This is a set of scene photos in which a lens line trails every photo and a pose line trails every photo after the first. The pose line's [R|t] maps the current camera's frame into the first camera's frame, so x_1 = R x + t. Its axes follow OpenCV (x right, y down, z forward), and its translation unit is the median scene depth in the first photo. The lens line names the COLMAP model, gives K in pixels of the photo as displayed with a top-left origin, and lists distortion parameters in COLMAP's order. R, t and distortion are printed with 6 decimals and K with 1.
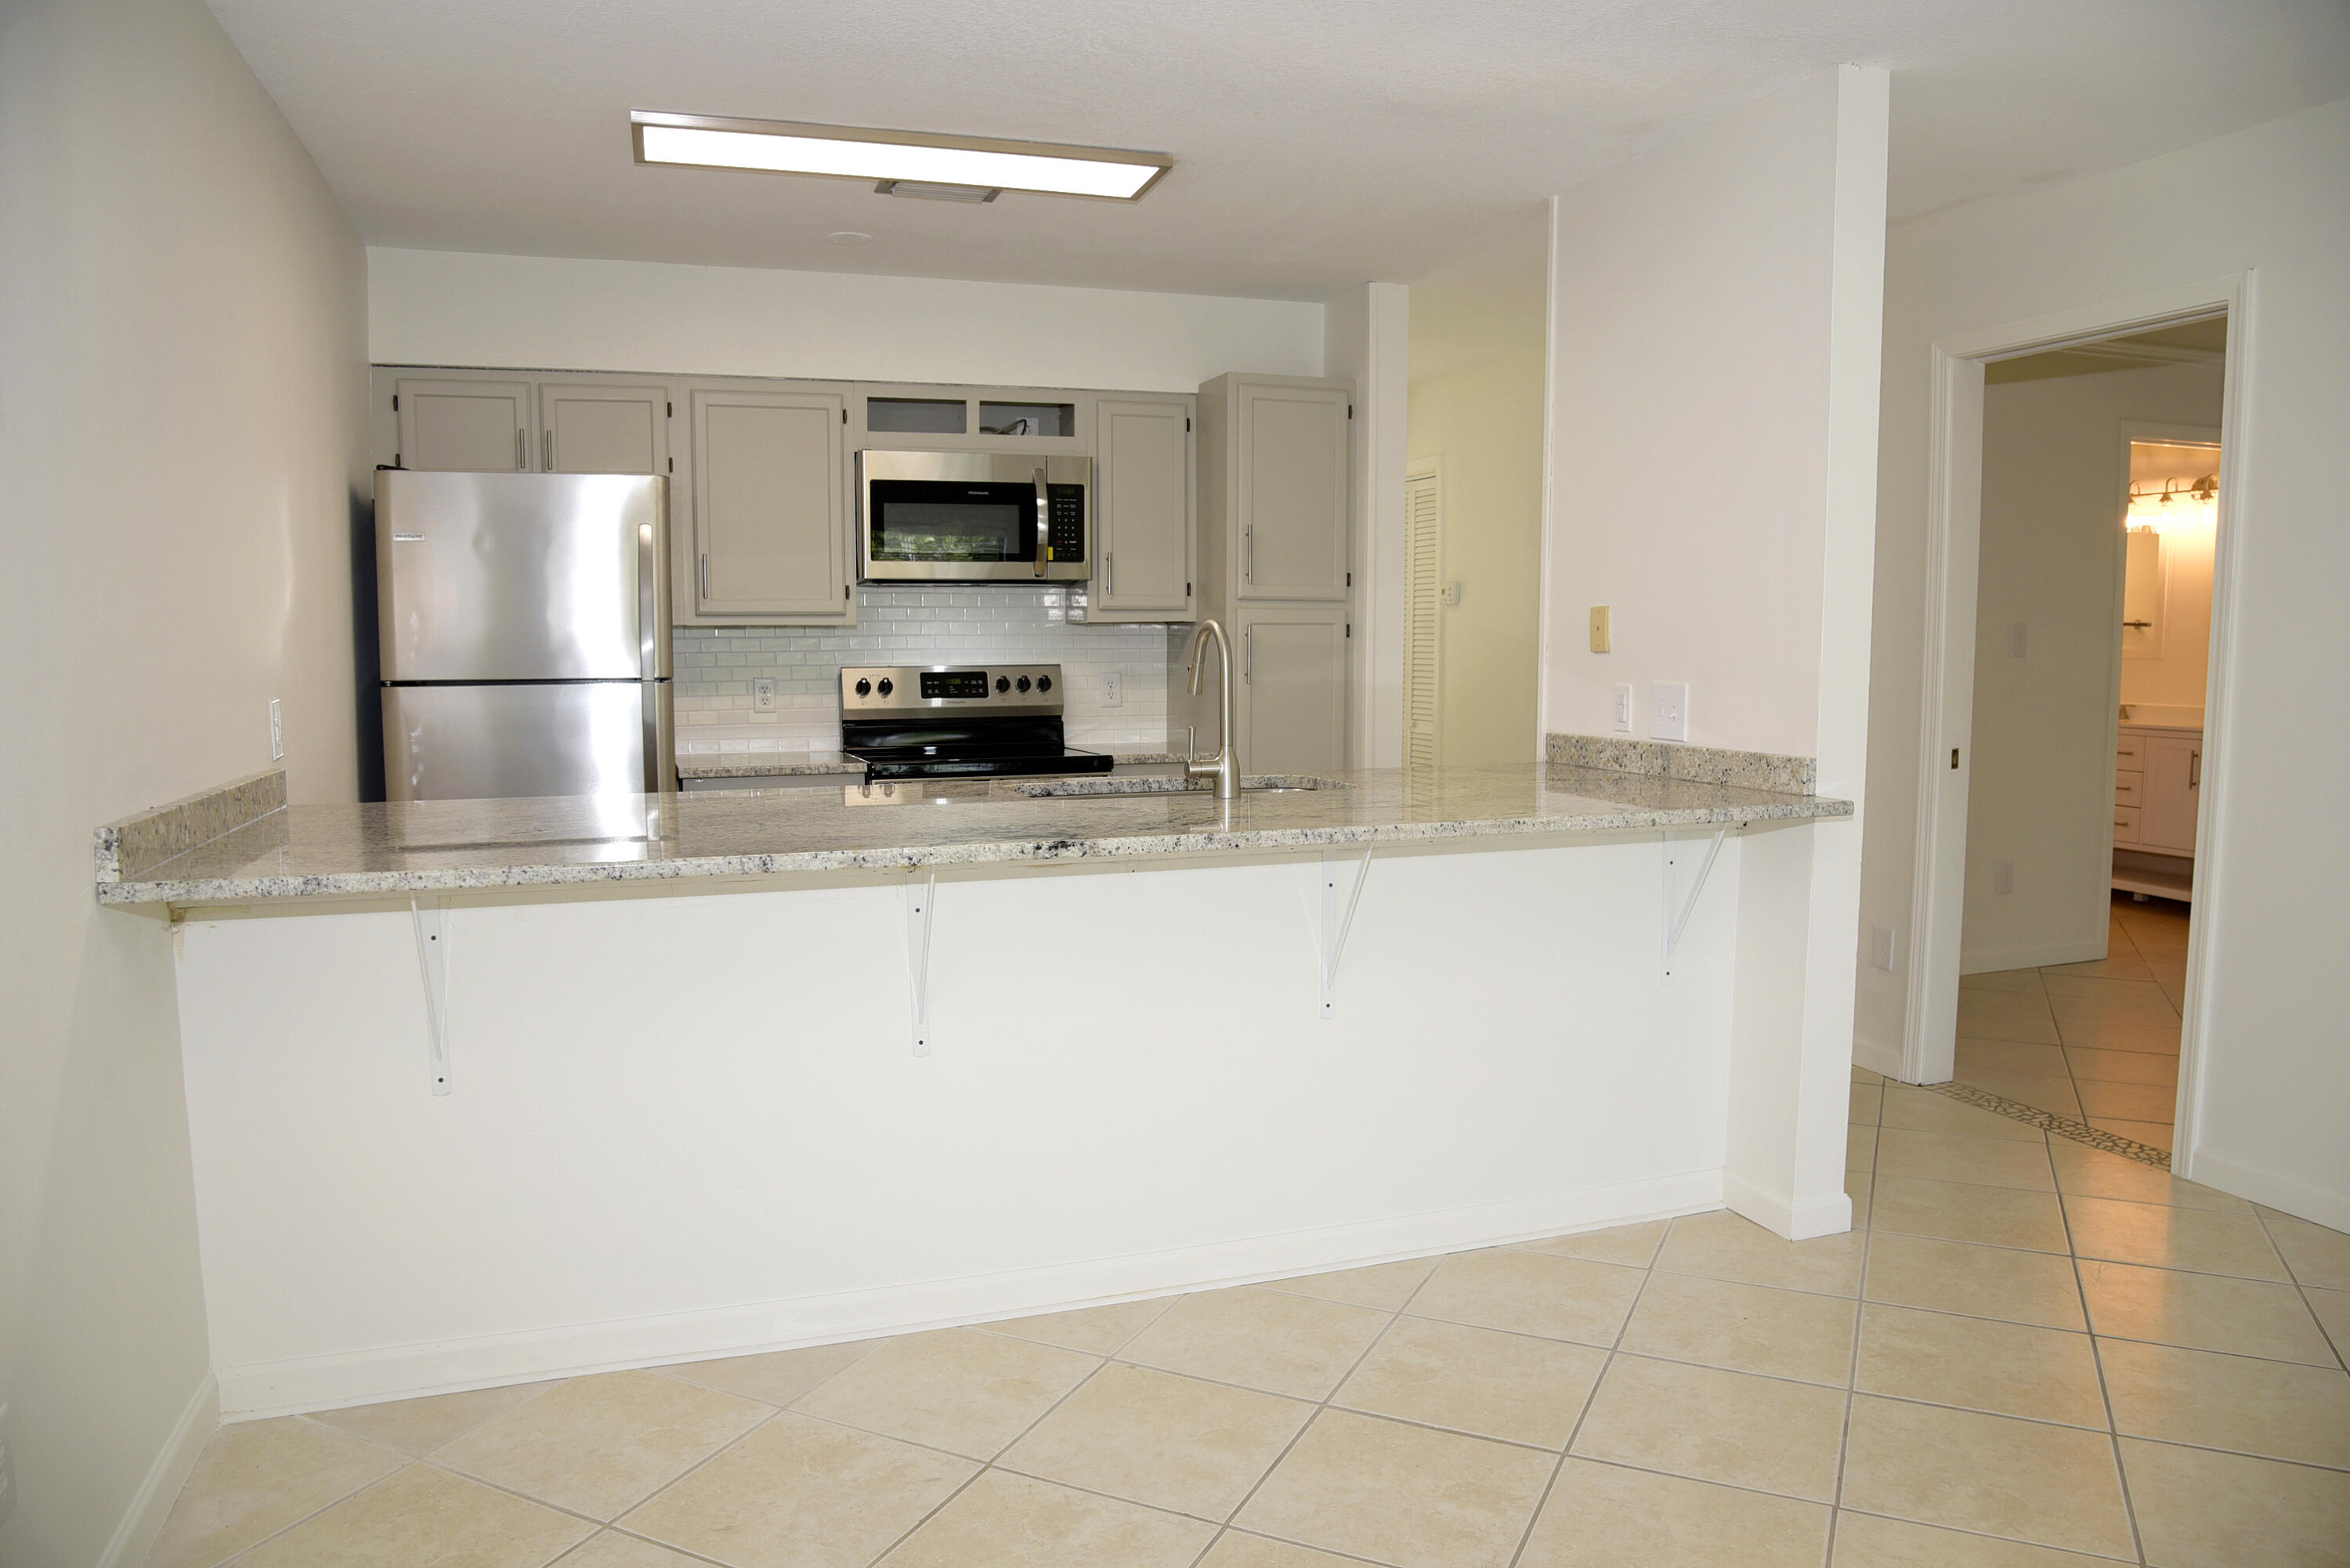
lens RADIAL K [[1616.7, 0, 1180.6], [0, 1616.7, 790.0], [0, 0, 1]] dist [-0.098007, 0.041447]
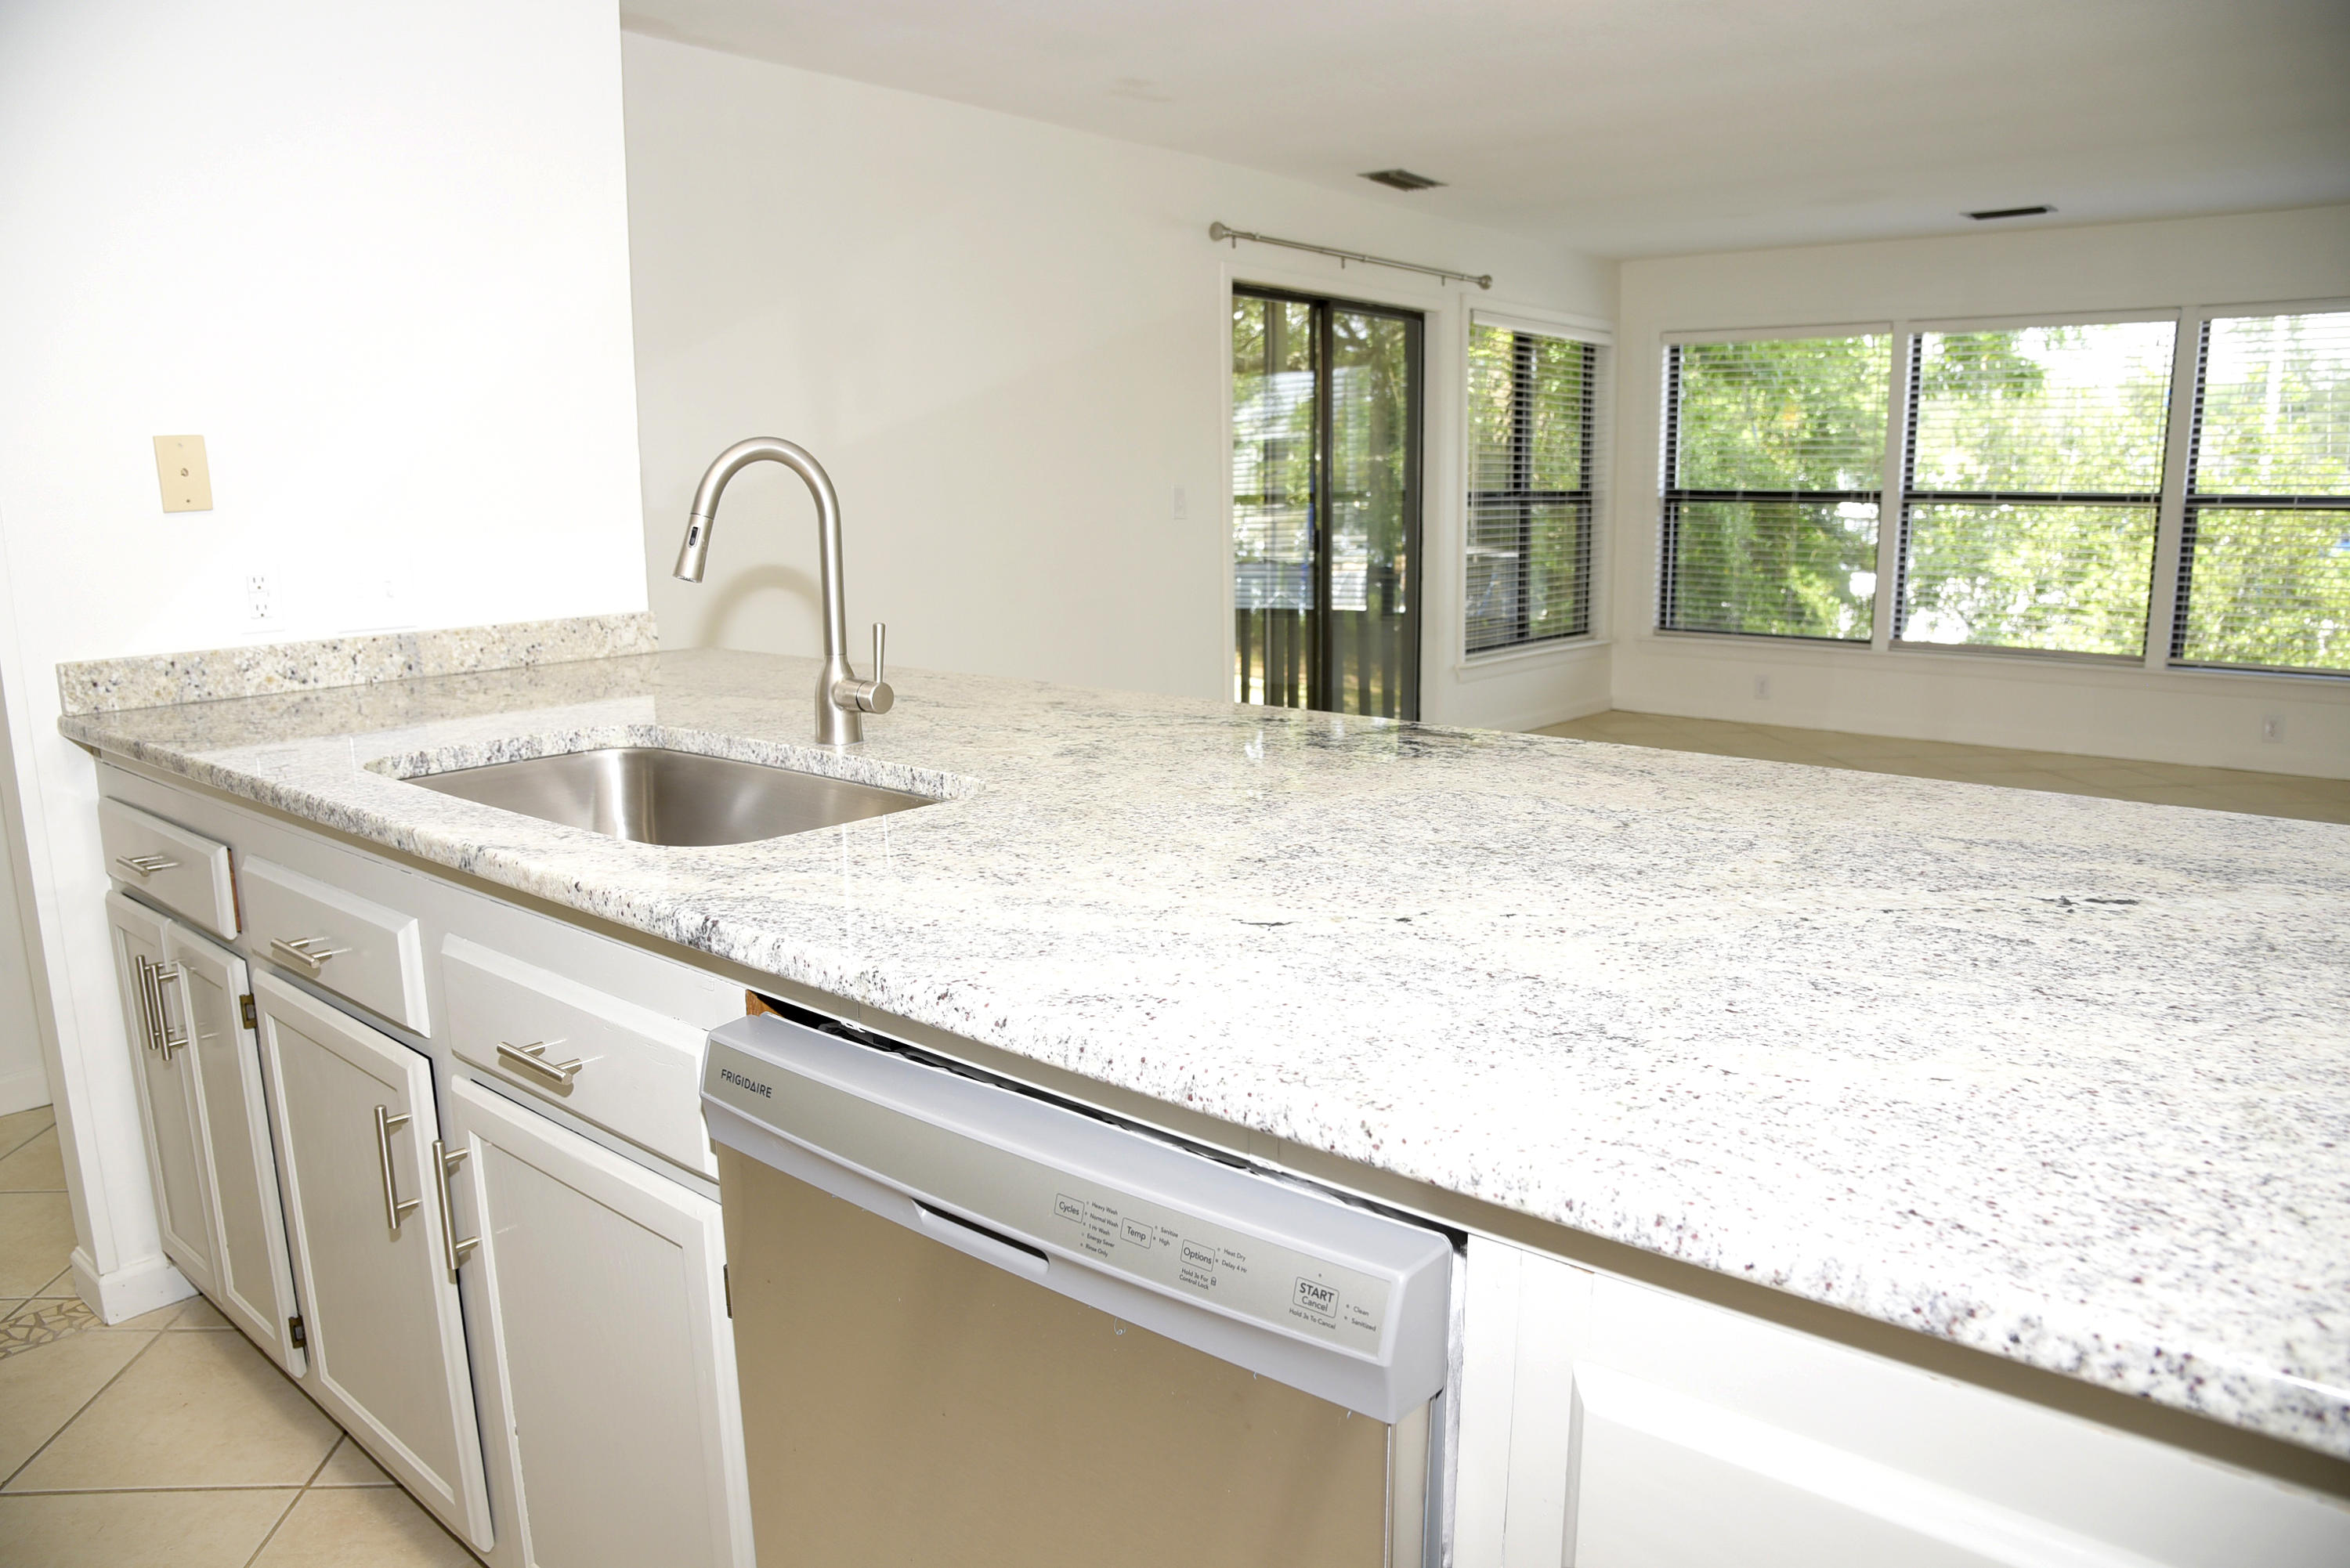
lens RADIAL K [[1616.7, 0, 1164.3], [0, 1616.7, 787.9], [0, 0, 1]] dist [-0.098007, 0.041447]
pose [[-0.519002, -0.149178, 0.841655, -0.468759], [0.094236, 0.968665, 0.229800, -0.090705], [-0.849562, 0.198581, -0.488681, 1.063658]]
